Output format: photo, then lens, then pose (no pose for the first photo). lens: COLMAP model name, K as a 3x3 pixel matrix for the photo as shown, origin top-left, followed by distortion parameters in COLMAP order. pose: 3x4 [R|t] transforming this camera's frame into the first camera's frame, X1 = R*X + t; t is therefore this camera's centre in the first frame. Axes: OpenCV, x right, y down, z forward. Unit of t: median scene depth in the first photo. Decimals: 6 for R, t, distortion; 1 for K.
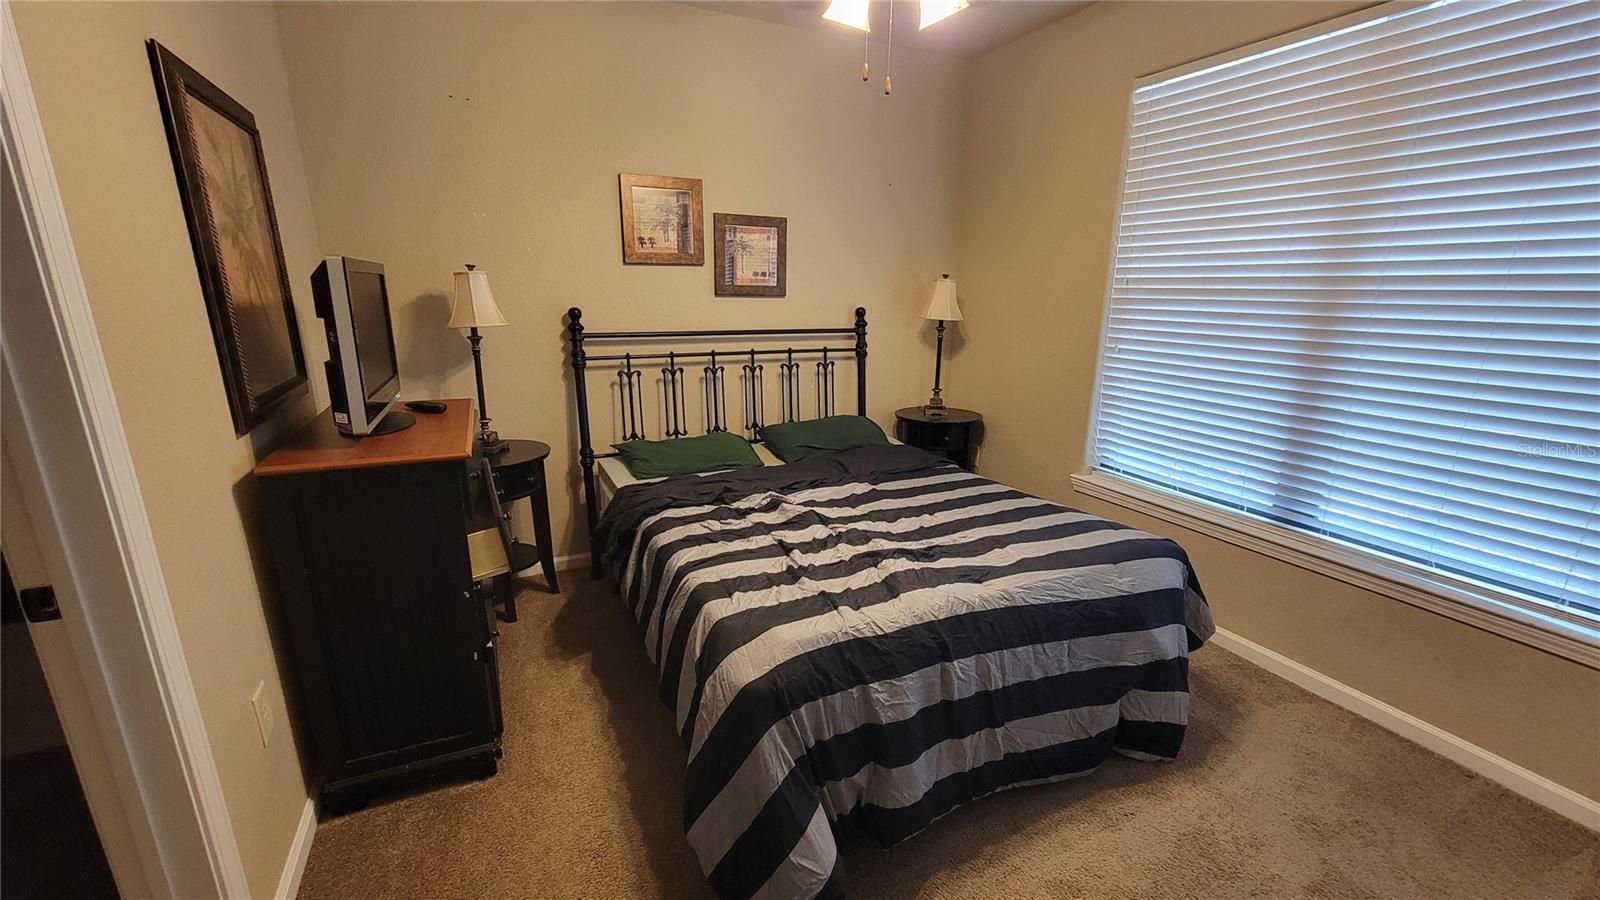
lens RADIAL K [[654.6, 0, 803.1], [0, 654.6, 457.7], [0, 0, 1]] dist [-0.008848, 0.004220]
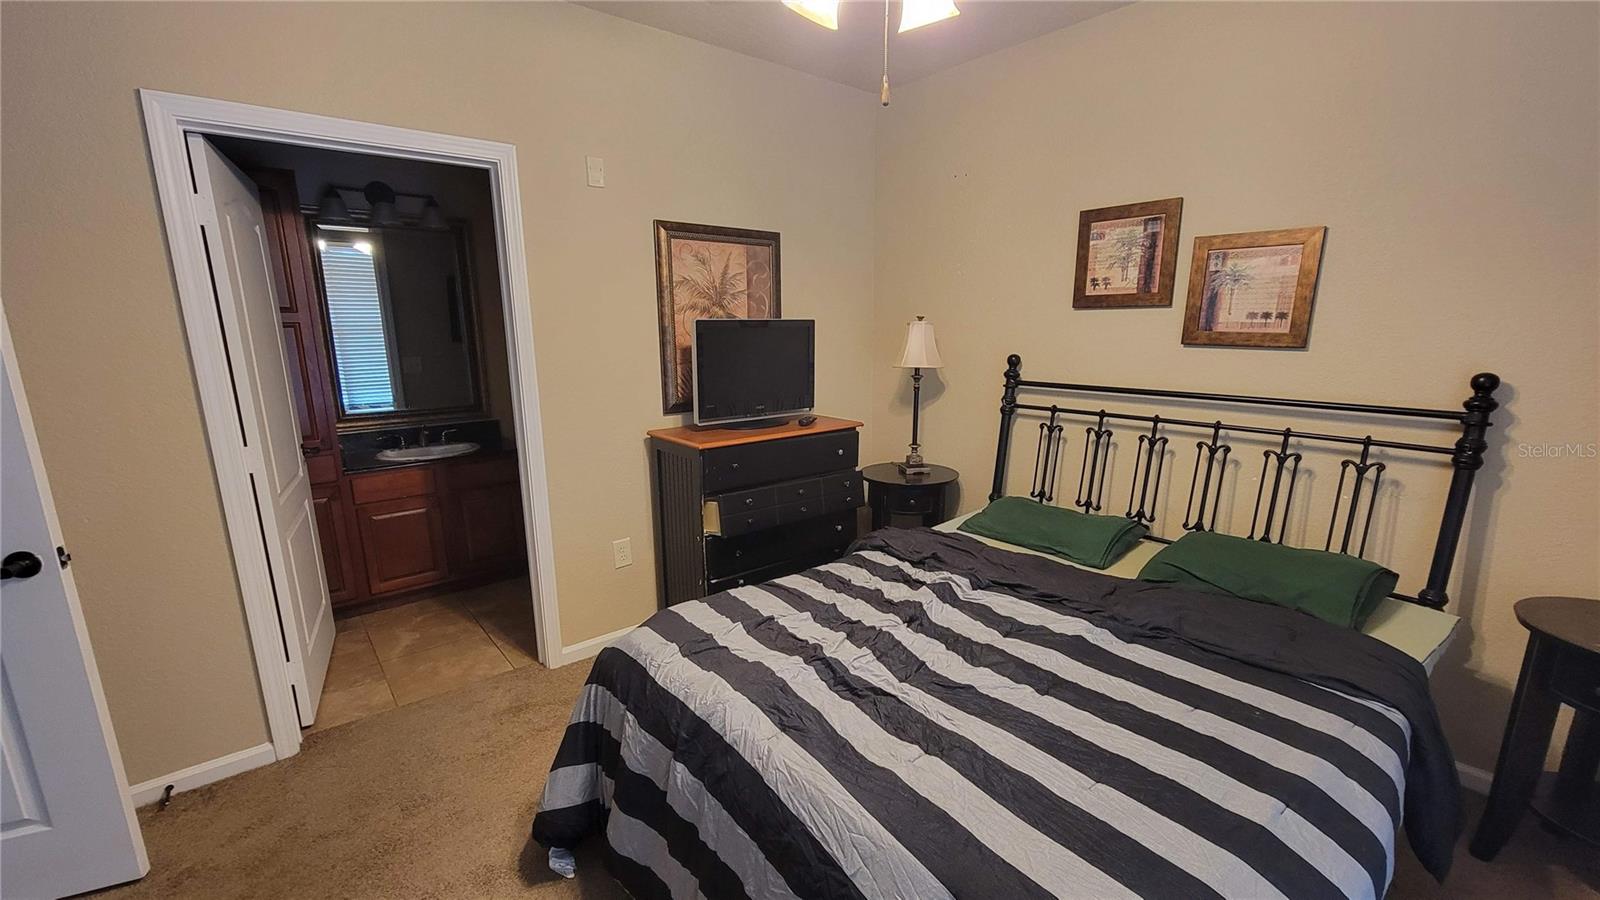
lens RADIAL K [[623.2, 0, 802.2], [0, 623.2, 469.0], [0, 0, 1]] dist [-0.043490, 0.000109]
pose [[0.245641, 0.188650, -0.950827, 0.475870], [-0.250048, 0.960016, 0.125875, -0.092705], [0.936556, 0.206832, 0.282991, 0.433795]]
